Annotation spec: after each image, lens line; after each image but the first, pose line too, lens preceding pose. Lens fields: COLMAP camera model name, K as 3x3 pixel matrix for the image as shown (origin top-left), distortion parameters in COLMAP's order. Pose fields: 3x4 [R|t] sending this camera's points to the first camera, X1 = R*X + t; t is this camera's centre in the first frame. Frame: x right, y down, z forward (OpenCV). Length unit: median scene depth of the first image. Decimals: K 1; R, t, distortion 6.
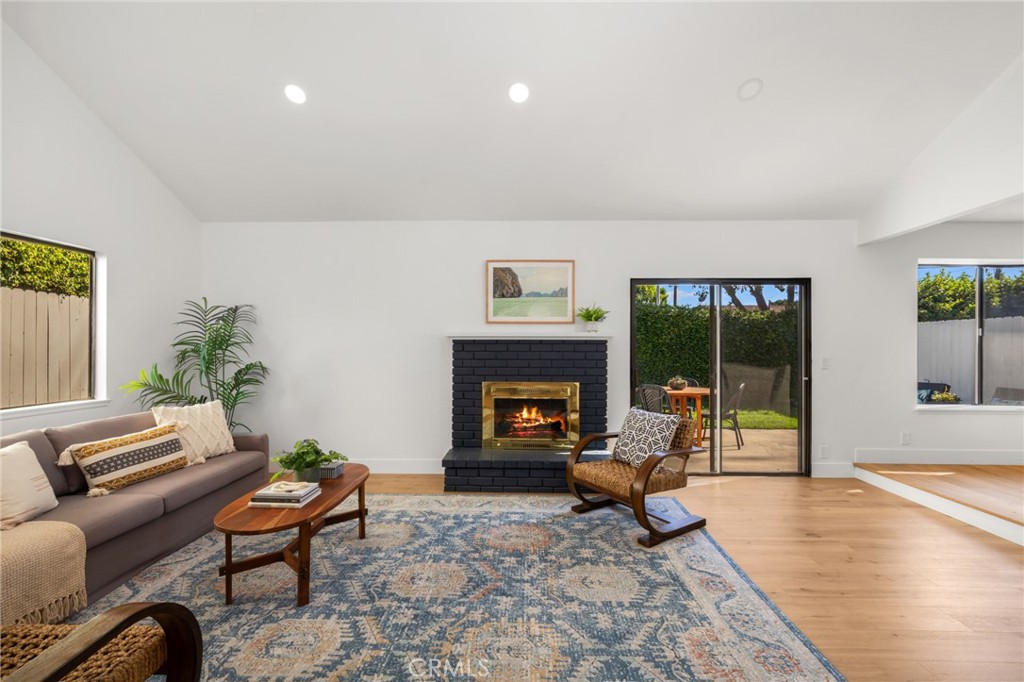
lens RADIAL K [[425.5, 0, 516.3], [0, 425.5, 344.0], [0, 0, 1]] dist [-0.002226, -0.000296]
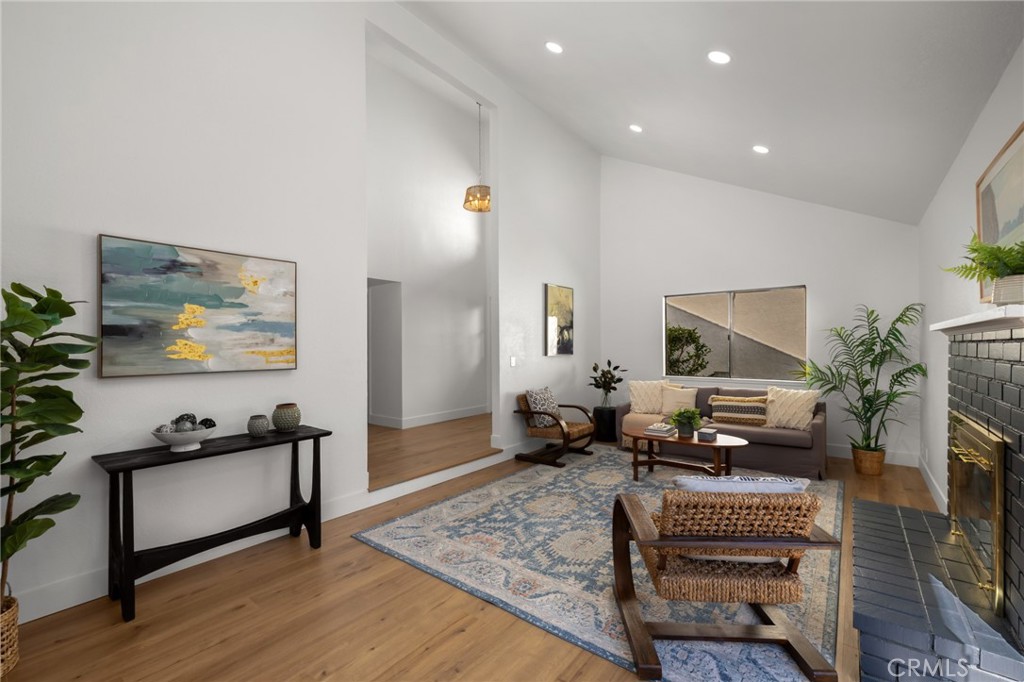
lens RADIAL K [[430.5, 0, 516.2], [0, 430.5, 344.5], [0, 0, 1]] dist [-0.000771, 0.000040]
pose [[-0.592529, -0.002779, -0.805544, 0.722979], [0.010760, 0.999878, -0.011364, 0.003523], [0.805477, -0.015401, -0.592426, 0.886379]]
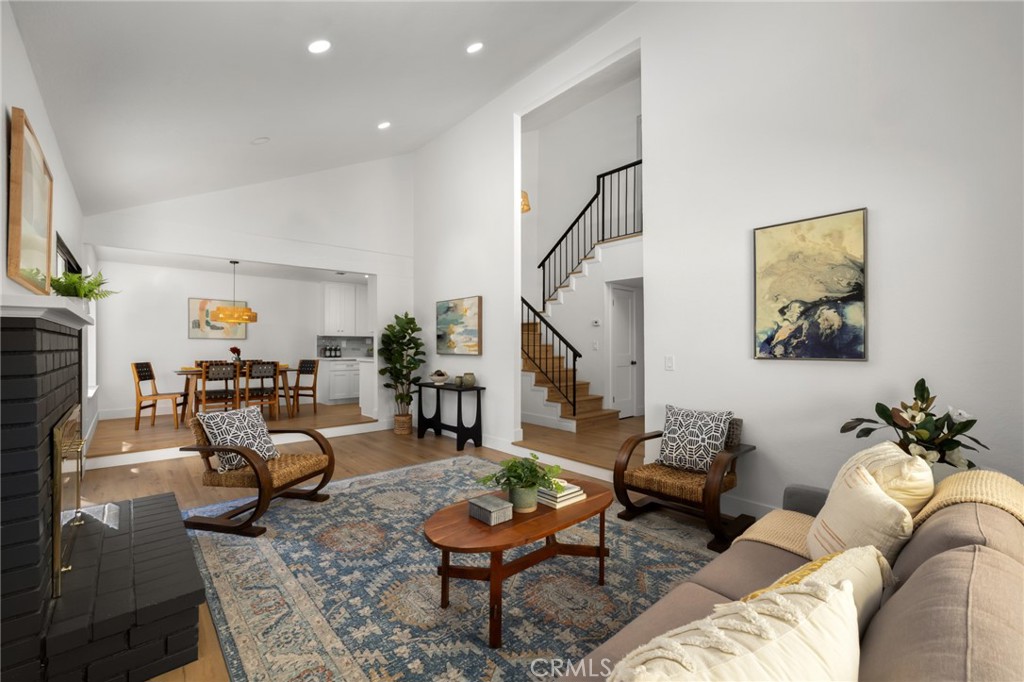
lens RADIAL K [[430.5, 0, 516.2], [0, 430.5, 344.5], [0, 0, 1]] dist [-0.000771, 0.000040]
pose [[-0.691925, -0.002333, 0.721966, -0.674239], [-0.010454, 0.999922, -0.006788, 0.008653], [-0.721894, -0.012245, -0.691895, 0.983116]]
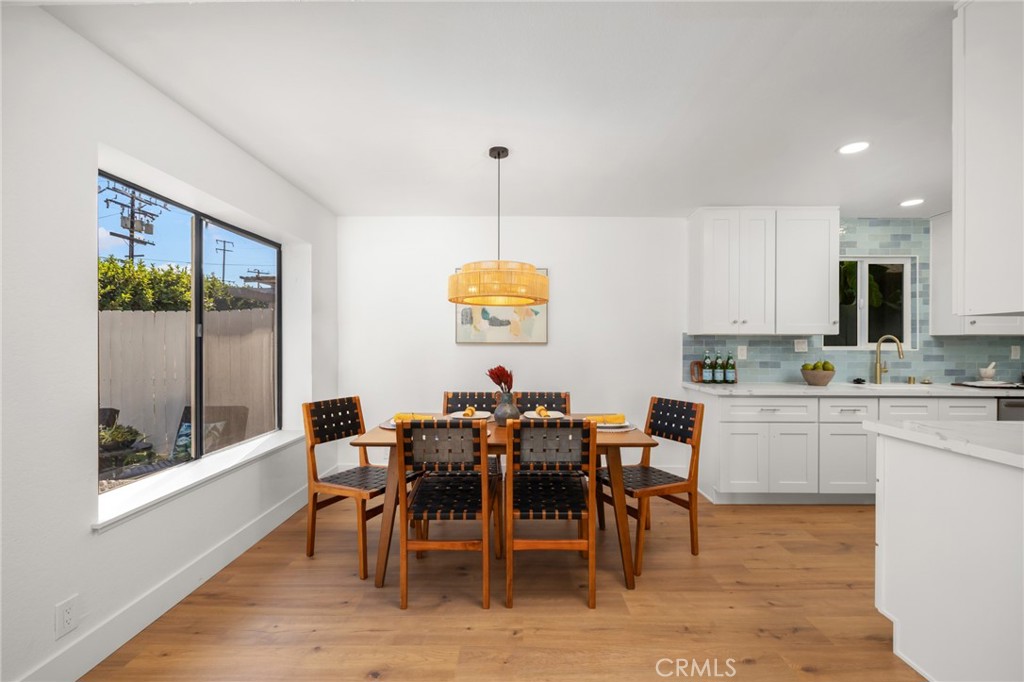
lens RADIAL K [[435.6, 0, 516.1], [0, 435.6, 346.2], [0, 0, 1]] dist [-0.002586, -0.000114]
pose [[-0.029346, -0.013272, 0.999481, 0.536866], [-0.009837, 0.999867, 0.012988, -0.020584], [-0.999521, -0.009451, -0.029472, 0.636713]]
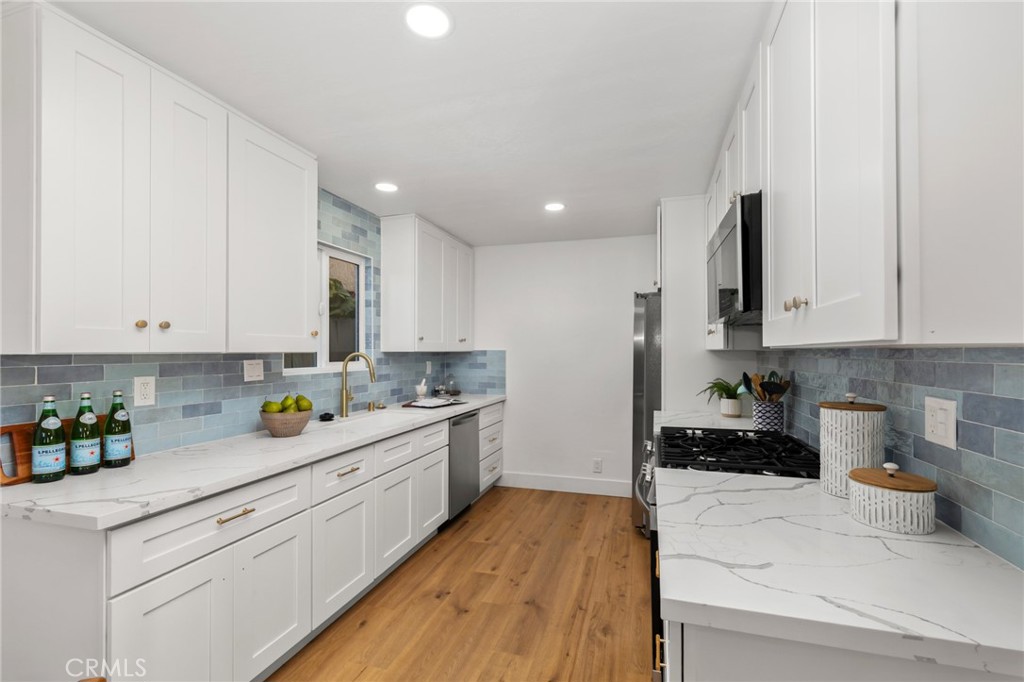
lens RADIAL K [[445.8, 0, 517.8], [0, 445.8, 346.0], [0, 0, 1]] dist [0.002157, 0.000341]
pose [[-0.964401, -0.002186, 0.264433, 0.981128], [-0.006623, 0.999852, -0.015889, -0.039844], [-0.264360, -0.017075, -0.964273, 0.455574]]
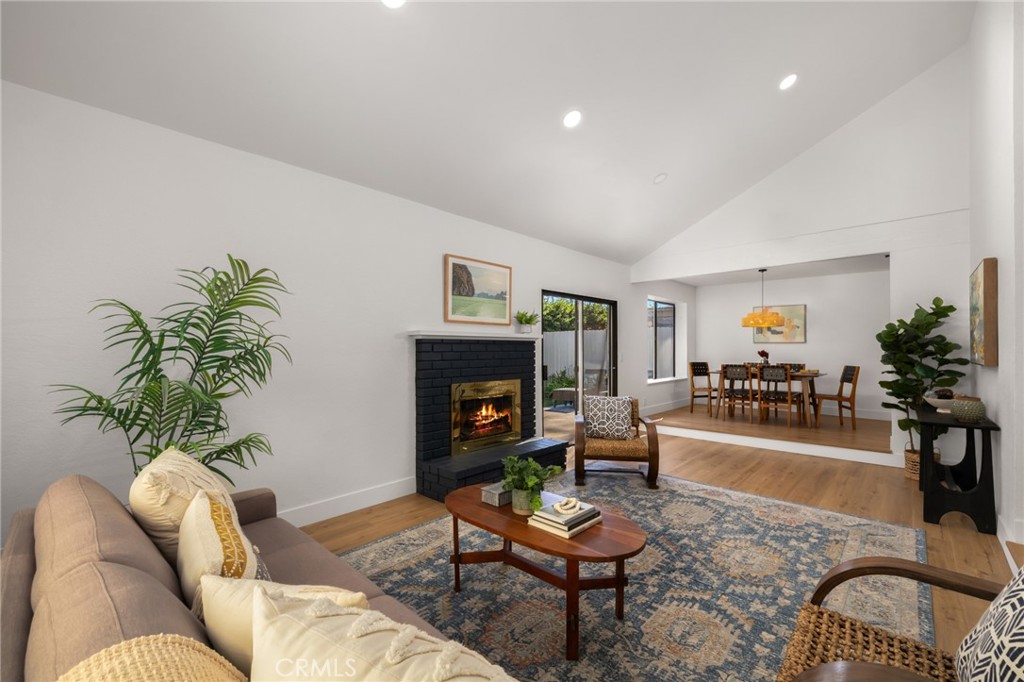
lens RADIAL K [[430.5, 0, 516.2], [0, 430.5, 344.5], [0, 0, 1]] dist [-0.000771, 0.000040]
pose [[0.653138, 0.003971, 0.757229, -0.710546], [-0.006243, 0.999981, 0.000141, 0.000616], [-0.757213, -0.004819, 0.653150, 0.278020]]
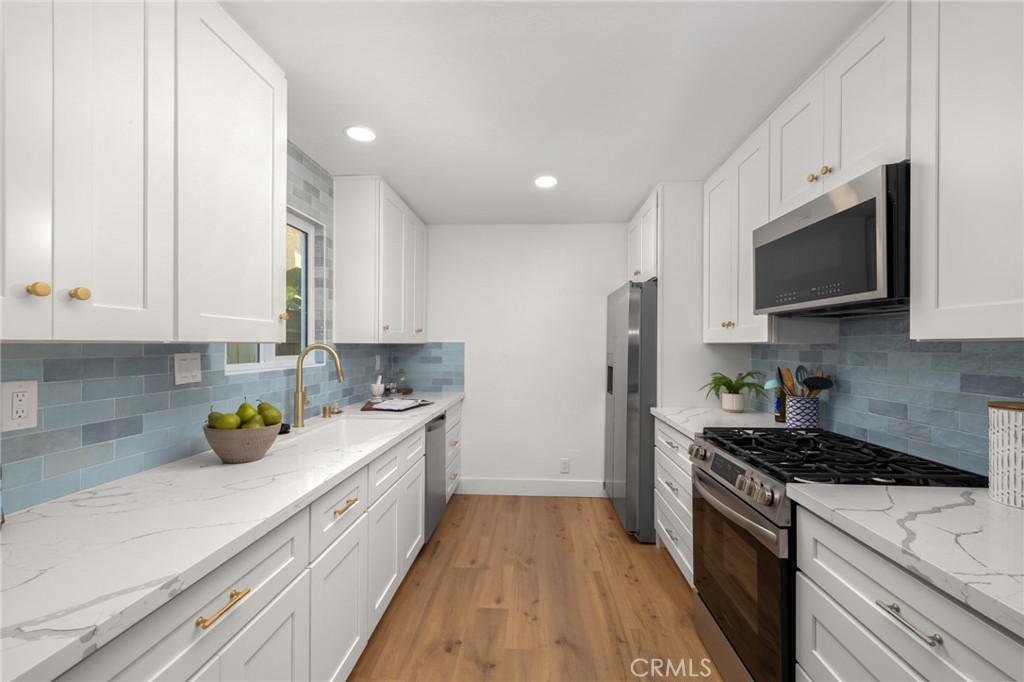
lens RADIAL K [[442.7, 0, 512.3], [0, 442.7, 343.5], [0, 0, 1]] dist [0.004251, 0.000133]
pose [[-0.999301, -0.010934, 0.035758, 1.154601], [-0.011243, 0.999901, -0.008433, -0.037661], [-0.035662, -0.008829, -0.999325, 0.378909]]
